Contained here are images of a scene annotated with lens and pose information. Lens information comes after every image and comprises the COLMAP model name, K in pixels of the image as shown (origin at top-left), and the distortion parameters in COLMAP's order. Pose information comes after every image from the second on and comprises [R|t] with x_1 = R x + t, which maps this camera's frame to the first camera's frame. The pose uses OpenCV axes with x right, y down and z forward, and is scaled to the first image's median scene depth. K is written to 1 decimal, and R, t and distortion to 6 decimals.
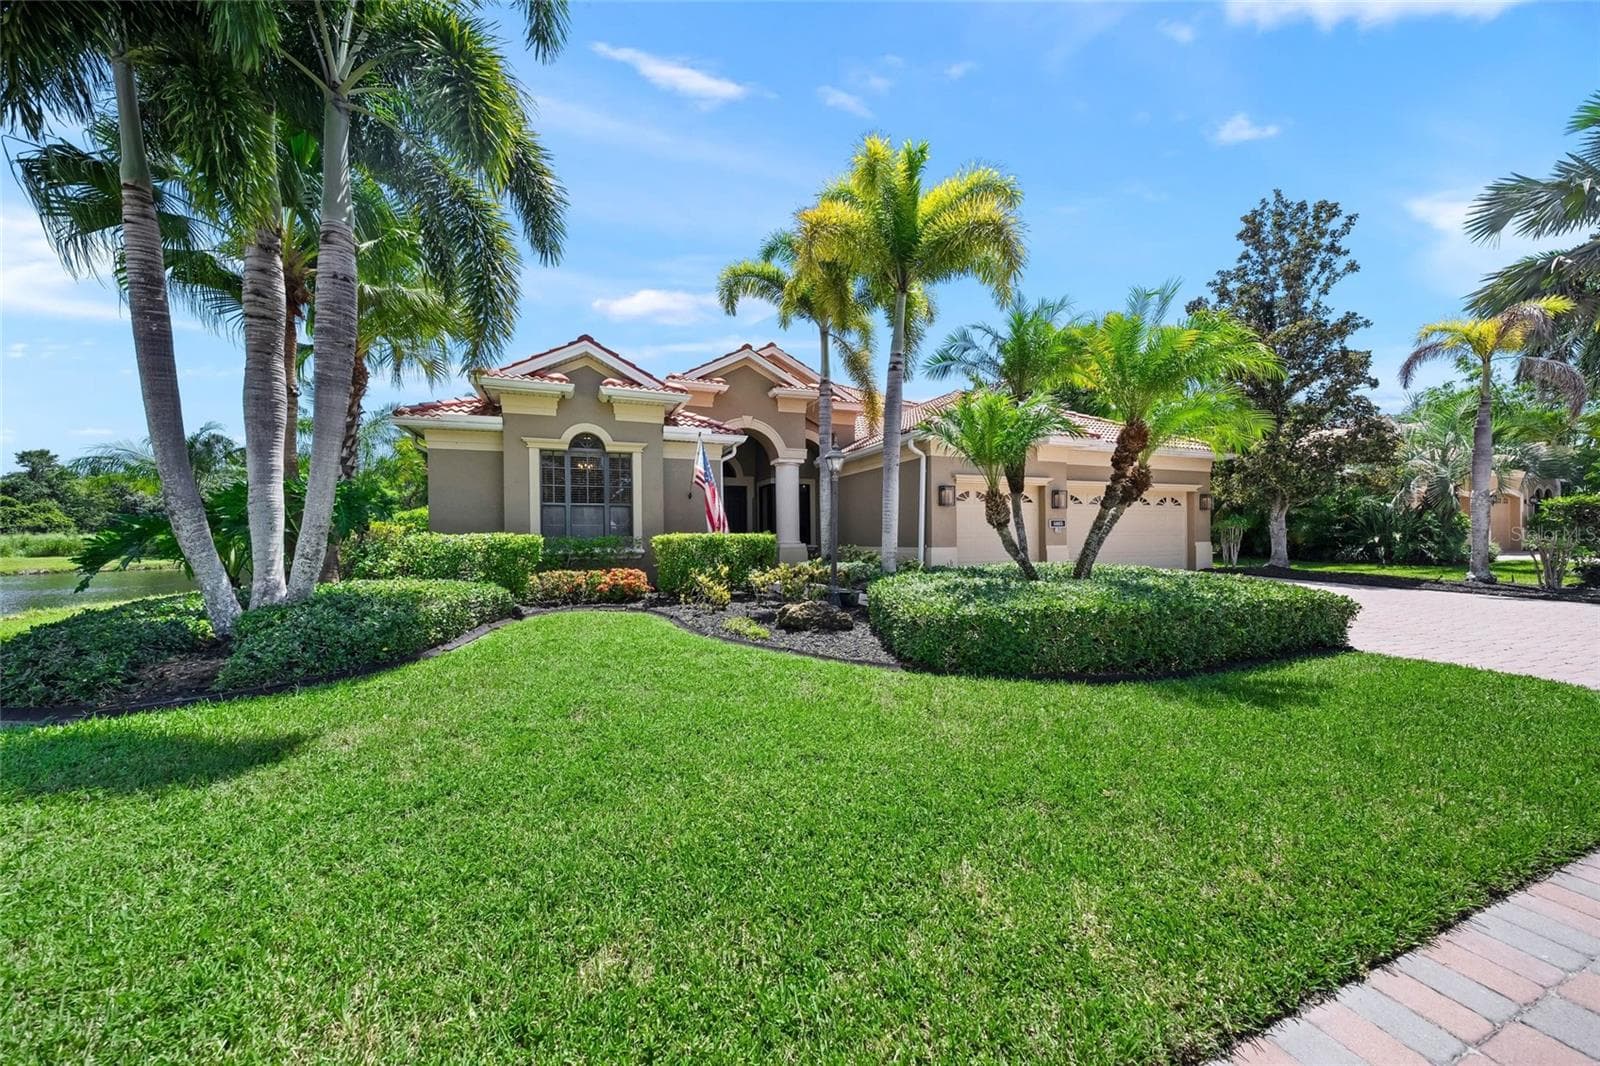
lens RADIAL K [[559.5, 0, 800.0], [0, 559.5, 533.0], [0, 0, 1]] dist [-0.019836, -0.000229]
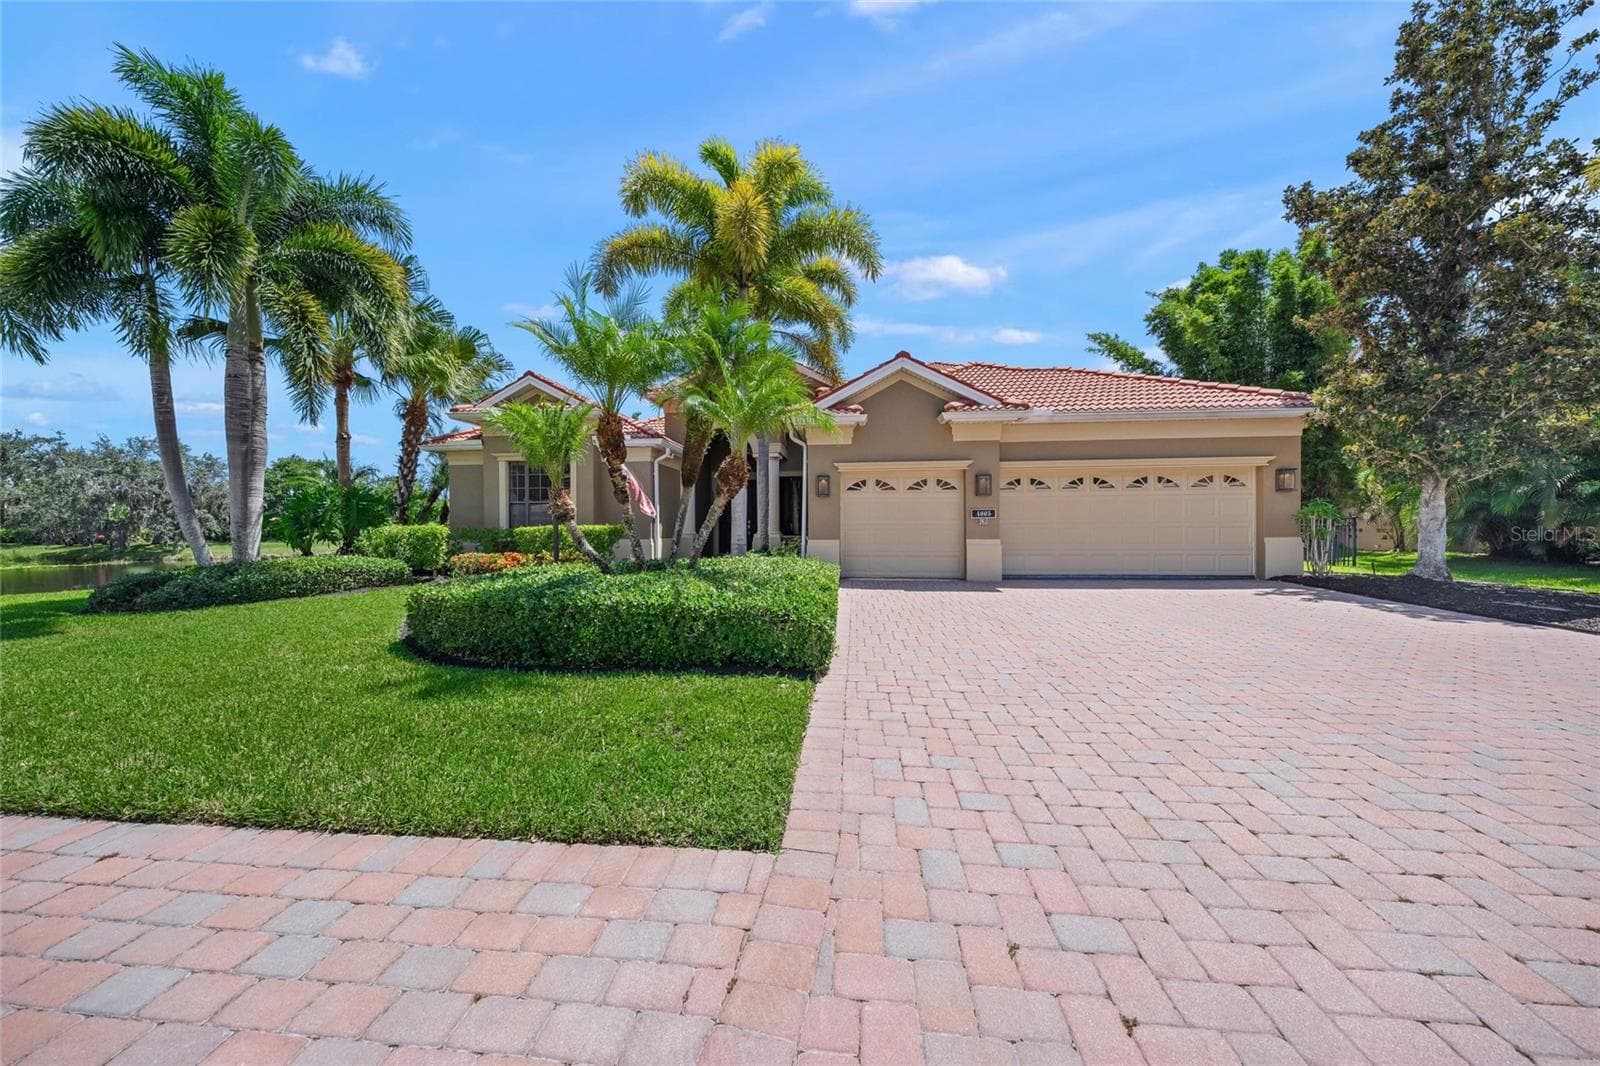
lens RADIAL K [[559.5, 0, 800.0], [0, 559.5, 533.0], [0, 0, 1]] dist [-0.019836, -0.000229]
pose [[0.883913, 0.009925, -0.467546, 0.651449], [0.001945, 0.999688, 0.024898, -0.009495], [0.467648, -0.022917, 0.883618, 0.123875]]
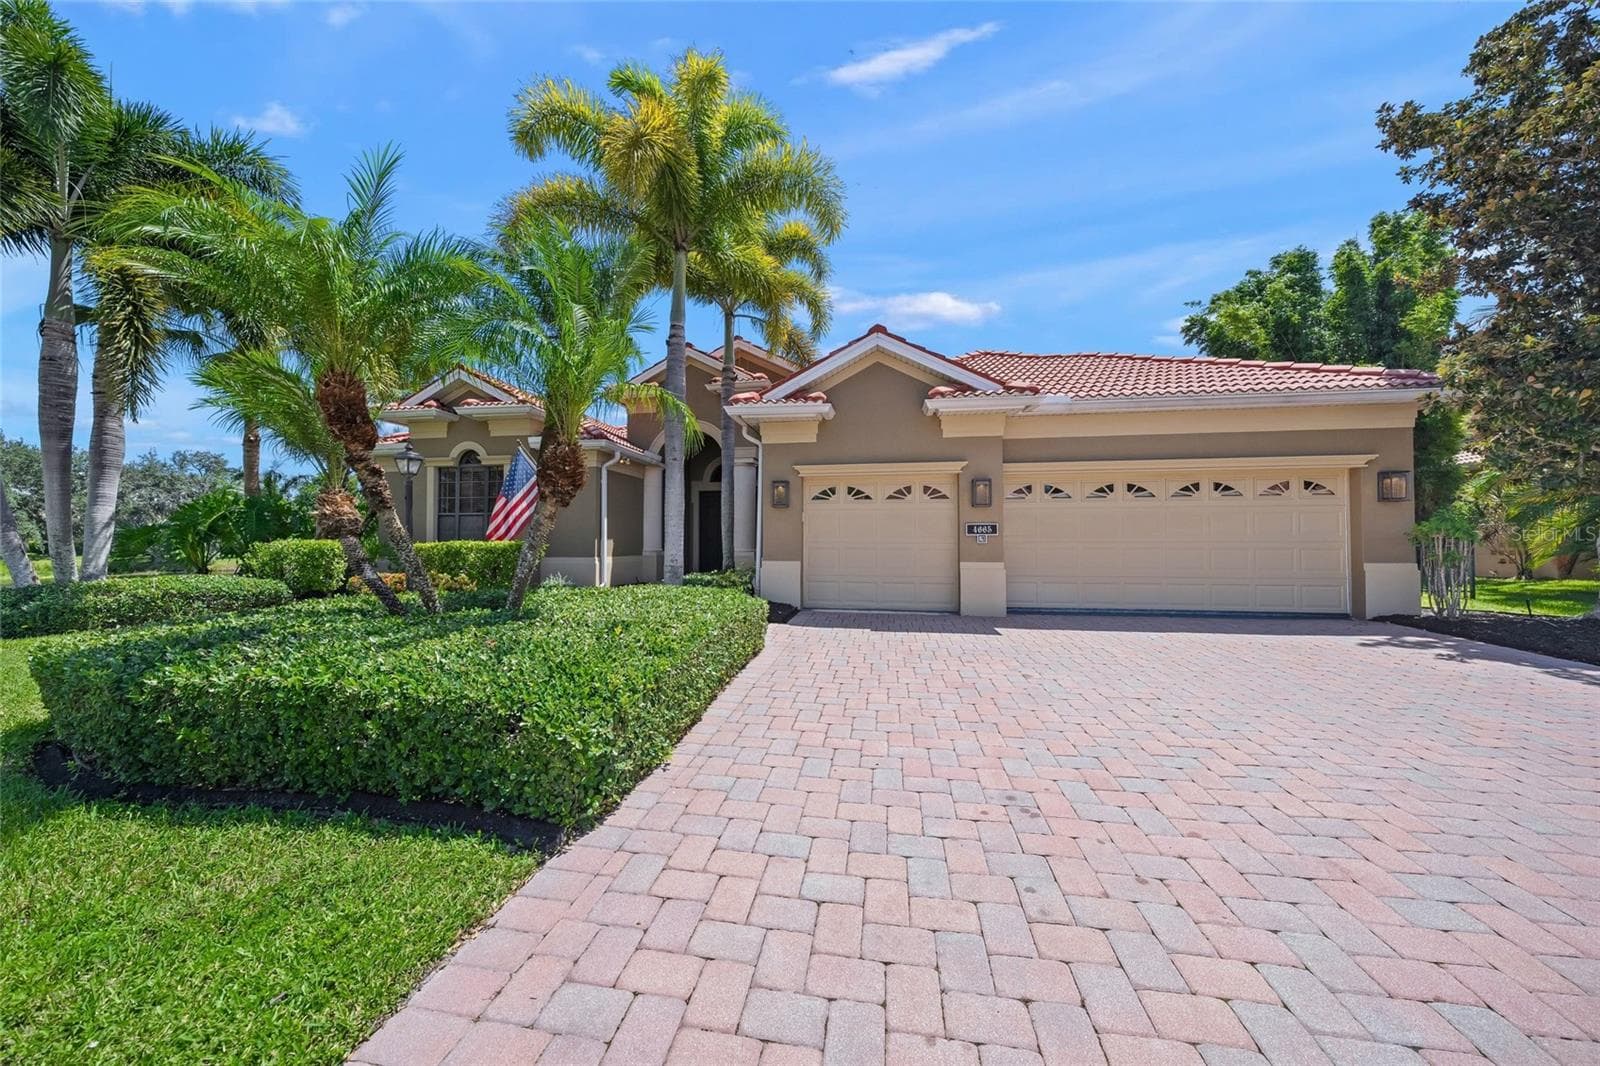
lens RADIAL K [[556.6, 0, 800.0], [0, 556.6, 533.0], [0, 0, 1]] dist [-0.016900, 0.000263]
pose [[0.854599, 0.001929, -0.519285, 0.659323], [-0.003394, 0.999992, -0.001871, -0.011260], [0.519278, 0.003362, 0.854599, 0.341539]]
